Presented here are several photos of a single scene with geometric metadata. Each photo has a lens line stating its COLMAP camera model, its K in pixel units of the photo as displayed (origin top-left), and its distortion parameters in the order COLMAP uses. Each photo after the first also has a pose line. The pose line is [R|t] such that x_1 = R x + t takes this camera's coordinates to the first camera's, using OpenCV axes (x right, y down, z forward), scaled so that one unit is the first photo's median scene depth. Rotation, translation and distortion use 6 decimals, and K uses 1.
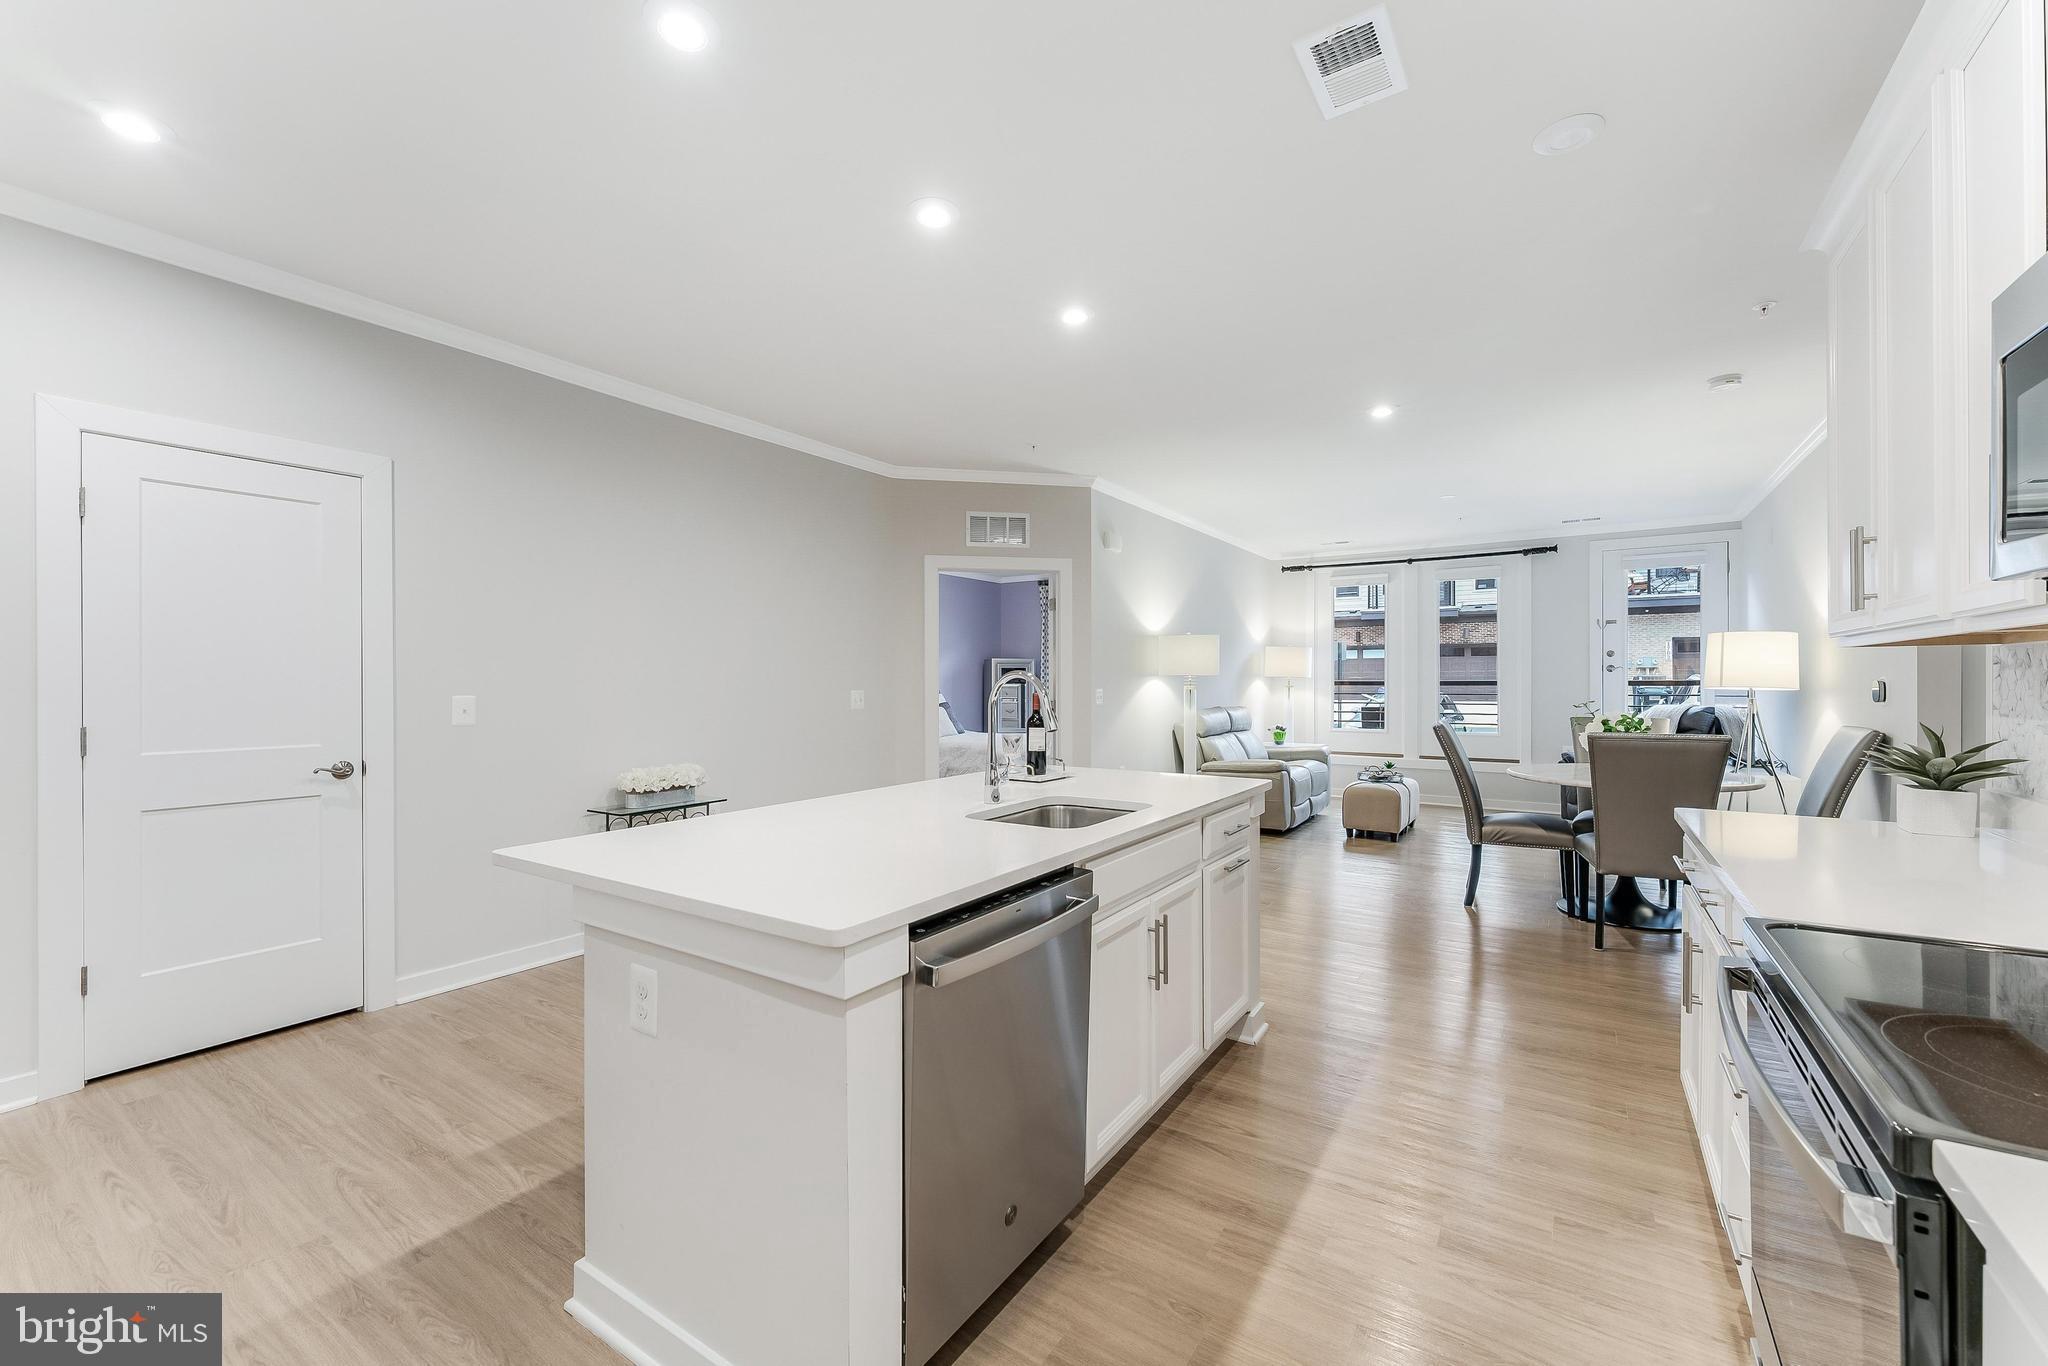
lens RADIAL K [[845.1, 0, 1025.2], [0, 845.1, 692.0], [0, 0, 1]] dist [0.000912, -0.001354]
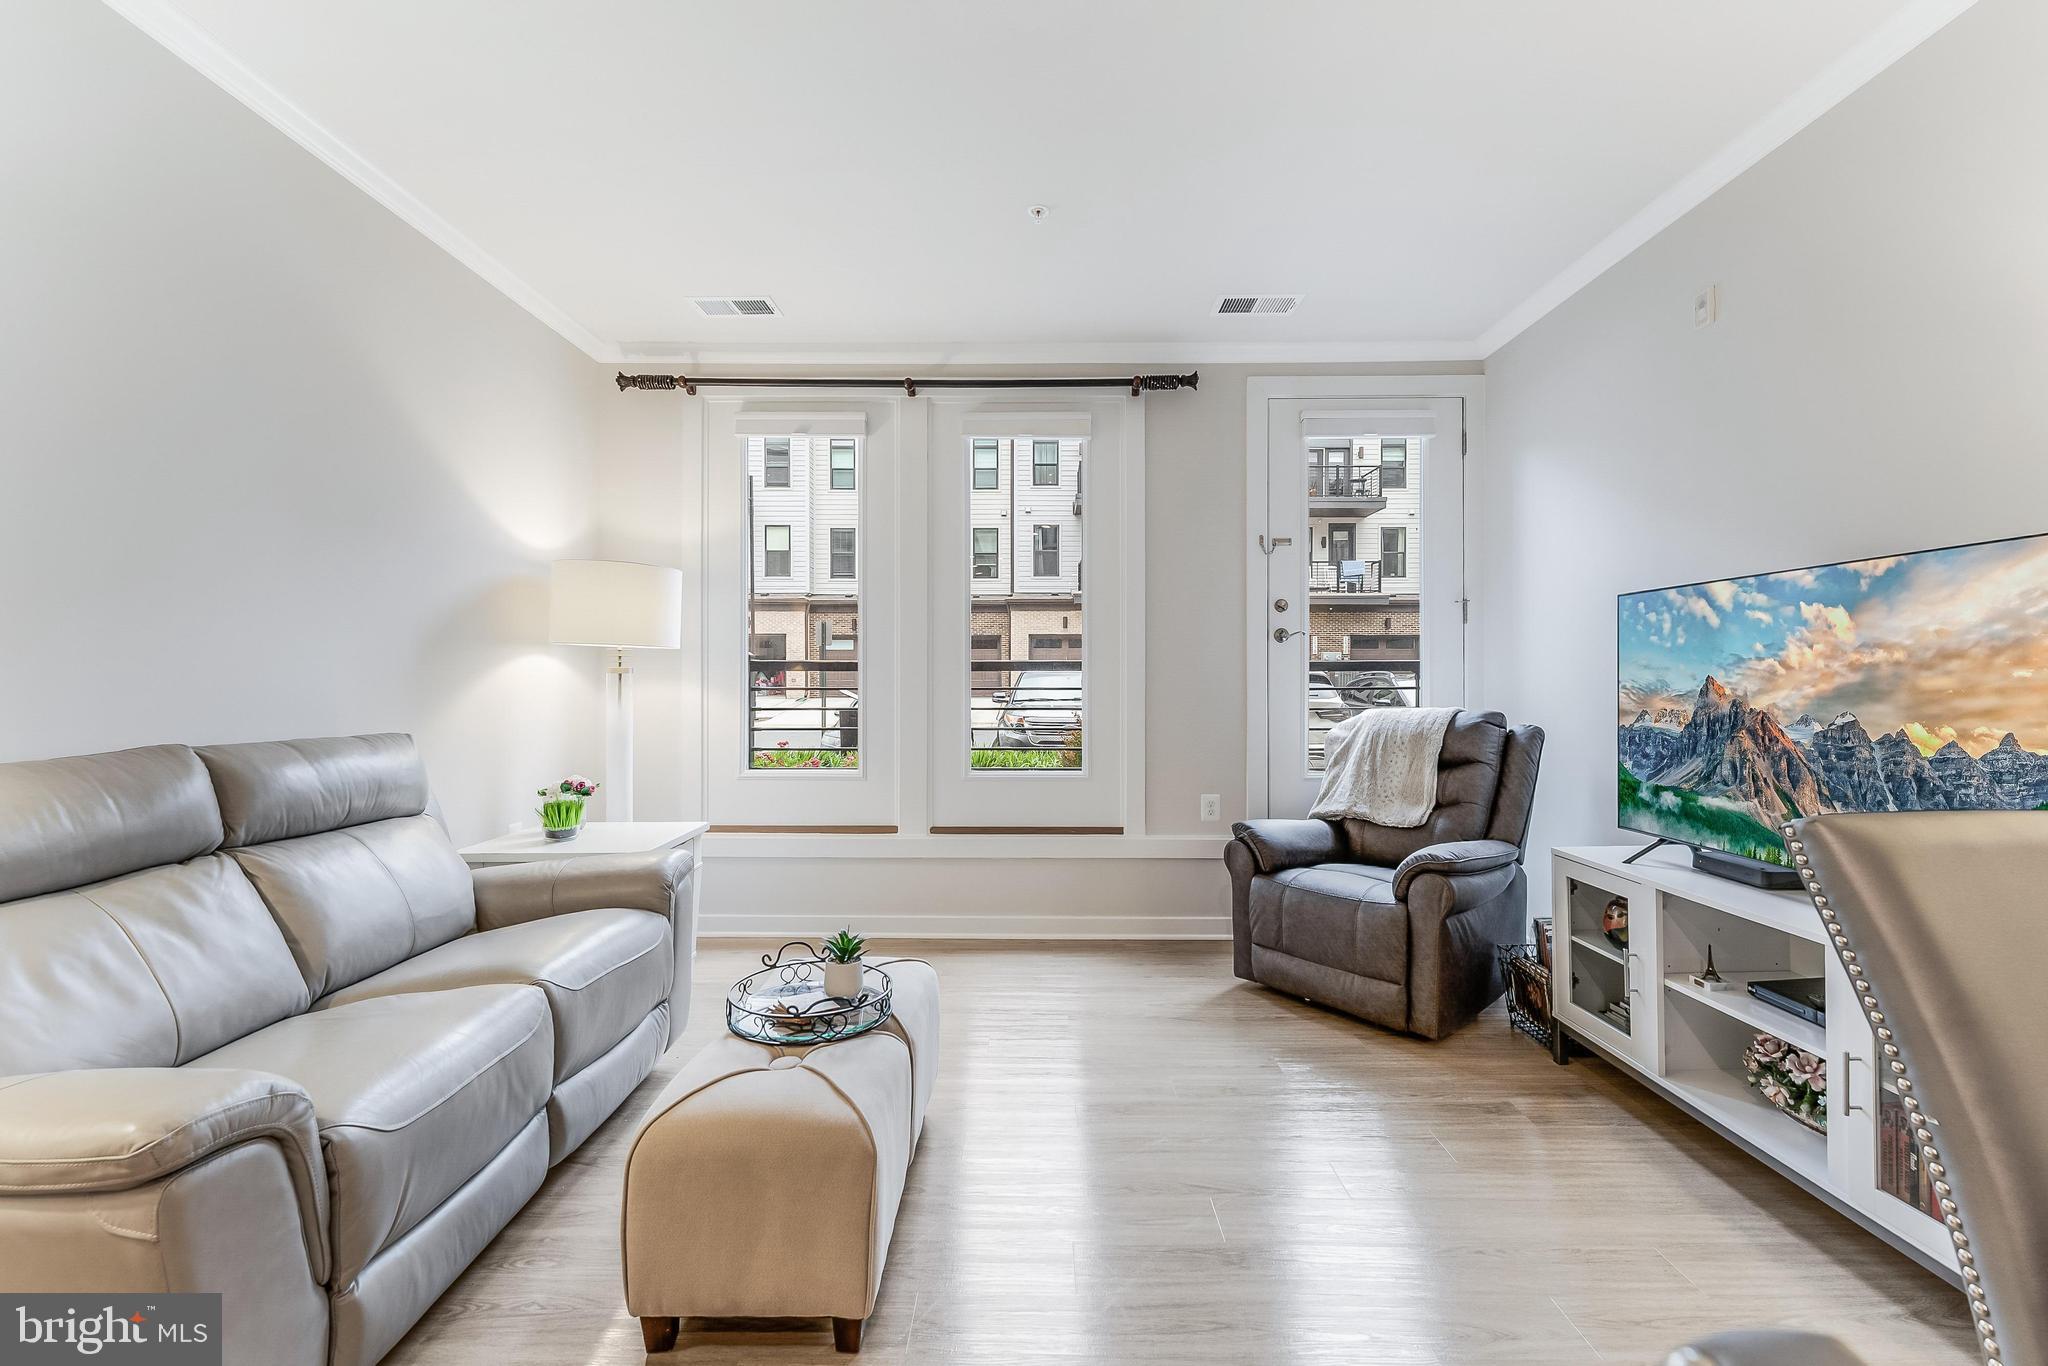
lens RADIAL K [[876.5, 0, 1027.7], [0, 876.5, 689.1], [0, 0, 1]] dist [-0.000590, -0.000175]
pose [[0.842536, -0.003731, 0.538626, 0.282058], [0.004210, 0.999991, 0.000341, 0.002967], [-0.538623, 0.001980, 0.842545, 0.632919]]
